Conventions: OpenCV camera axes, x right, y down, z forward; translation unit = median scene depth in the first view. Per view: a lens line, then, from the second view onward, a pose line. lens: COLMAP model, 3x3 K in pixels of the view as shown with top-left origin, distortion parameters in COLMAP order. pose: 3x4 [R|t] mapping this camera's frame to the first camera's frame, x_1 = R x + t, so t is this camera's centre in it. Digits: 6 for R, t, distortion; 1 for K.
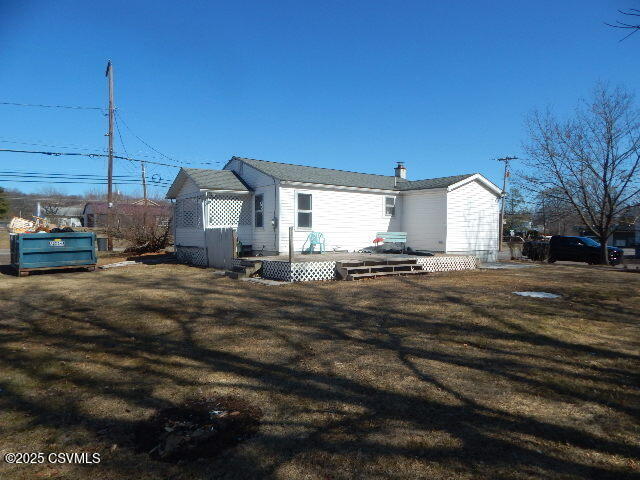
lens RADIAL K [[419.6, 0, 322.6], [0, 419.6, 239.6], [0, 0, 1]] dist [-0.001012, -0.000659]
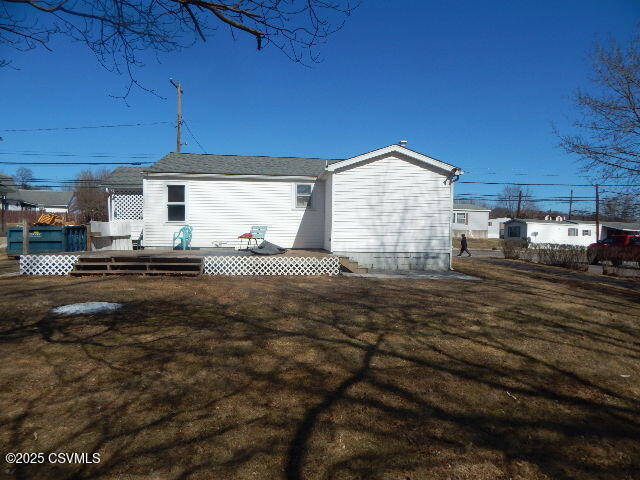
lens RADIAL K [[419.6, 0, 322.6], [0, 419.6, 239.6], [0, 0, 1]] dist [-0.001012, -0.000659]
pose [[0.860777, 0.016421, -0.508717, 0.698164], [-0.016637, 0.999853, 0.004124, 0.003039], [0.508710, 0.004914, 0.860924, 0.355118]]
